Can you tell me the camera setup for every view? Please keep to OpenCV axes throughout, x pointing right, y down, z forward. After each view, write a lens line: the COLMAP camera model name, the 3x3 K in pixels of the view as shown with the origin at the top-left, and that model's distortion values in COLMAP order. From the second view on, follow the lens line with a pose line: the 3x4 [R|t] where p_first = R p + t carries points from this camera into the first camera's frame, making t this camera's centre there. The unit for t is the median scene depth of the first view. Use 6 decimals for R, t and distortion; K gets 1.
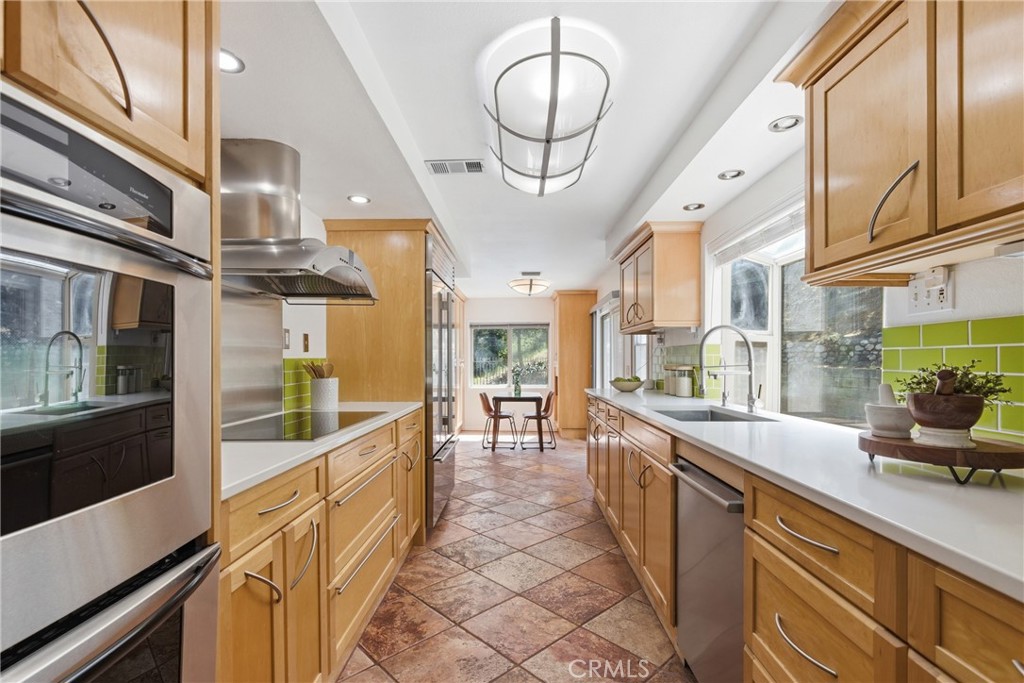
lens RADIAL K [[459.6, 0, 511.4], [0, 459.6, 357.5], [0, 0, 1]] dist [0.000275, -0.000013]
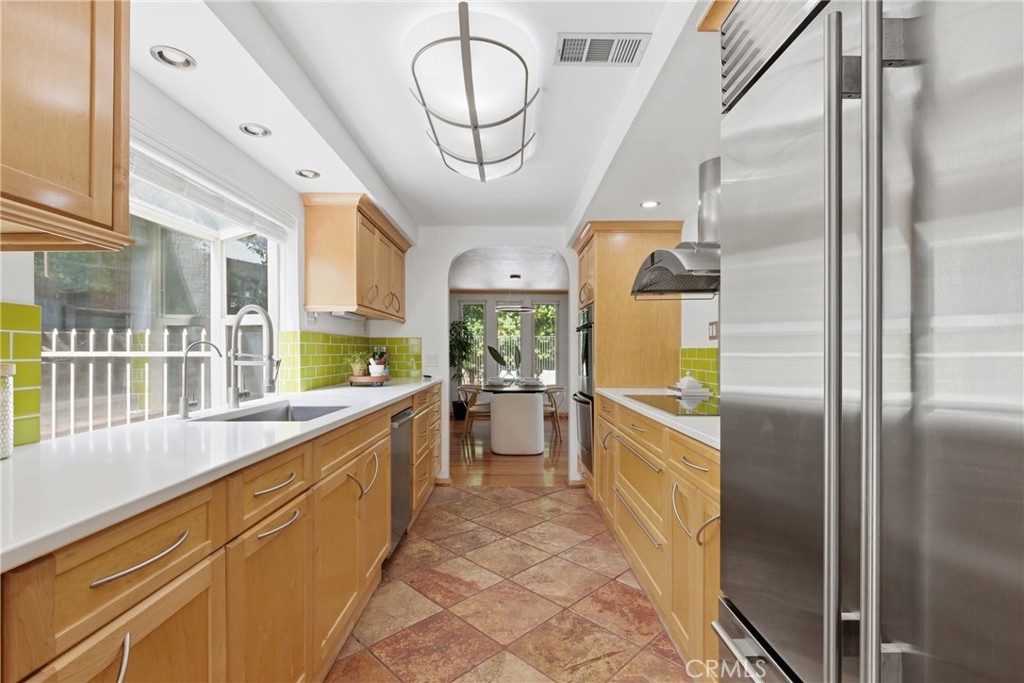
lens RADIAL K [[459.6, 0, 511.4], [0, 459.6, 357.5], [0, 0, 1]] dist [0.000275, -0.000013]
pose [[-0.999782, -0.001794, -0.020802, 0.024879], [-0.001876, 0.999991, 0.003890, 0.021580], [0.020795, 0.003928, -0.999776, 1.991940]]
